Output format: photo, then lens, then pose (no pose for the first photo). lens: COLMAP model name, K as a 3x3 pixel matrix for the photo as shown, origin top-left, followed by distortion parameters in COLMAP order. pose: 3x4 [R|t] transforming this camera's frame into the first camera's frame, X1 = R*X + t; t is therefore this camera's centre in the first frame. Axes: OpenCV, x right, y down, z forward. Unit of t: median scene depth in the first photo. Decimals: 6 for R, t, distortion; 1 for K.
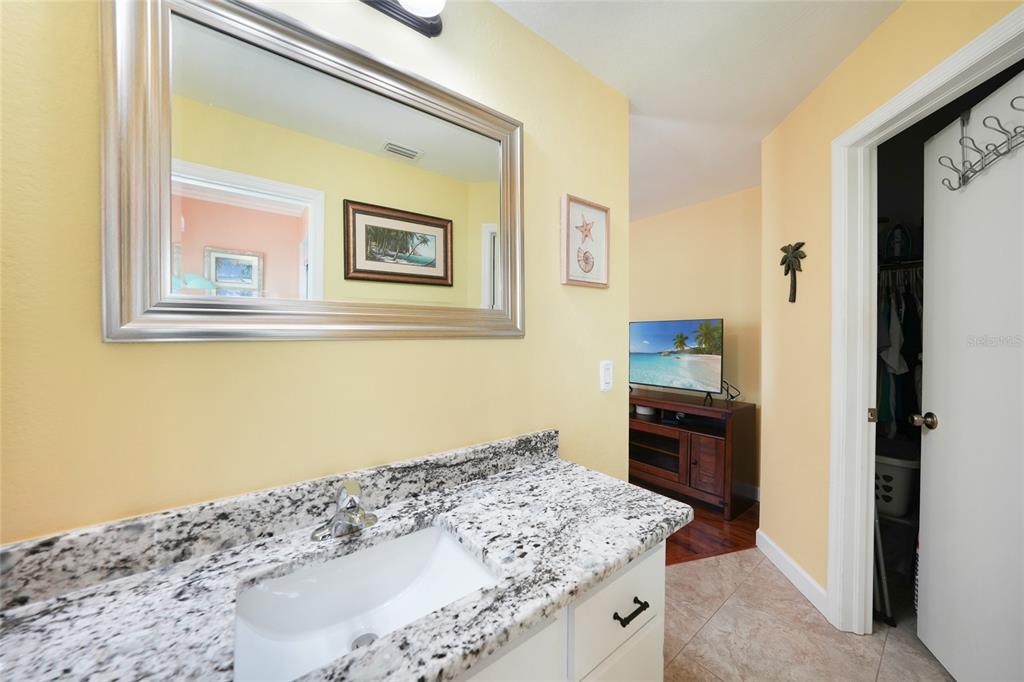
lens RADIAL K [[355.2, 0, 512.0], [0, 355.2, 340.1], [0, 0, 1]] dist [-0.030110, 0.006669]
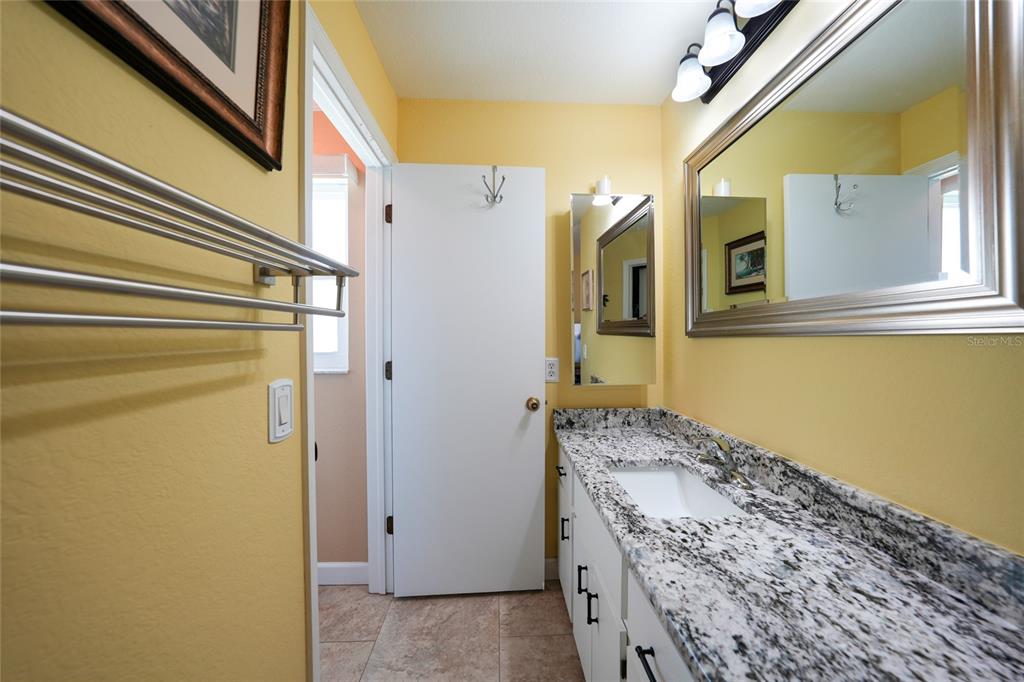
lens RADIAL K [[355.2, 0, 512.0], [0, 355.2, 340.1], [0, 0, 1]] dist [-0.030110, 0.006669]
pose [[-0.579076, 0.005654, -0.815254, 0.940776], [-0.003860, 0.999946, 0.009677, 0.002920], [0.815264, 0.008751, -0.579023, 0.945112]]
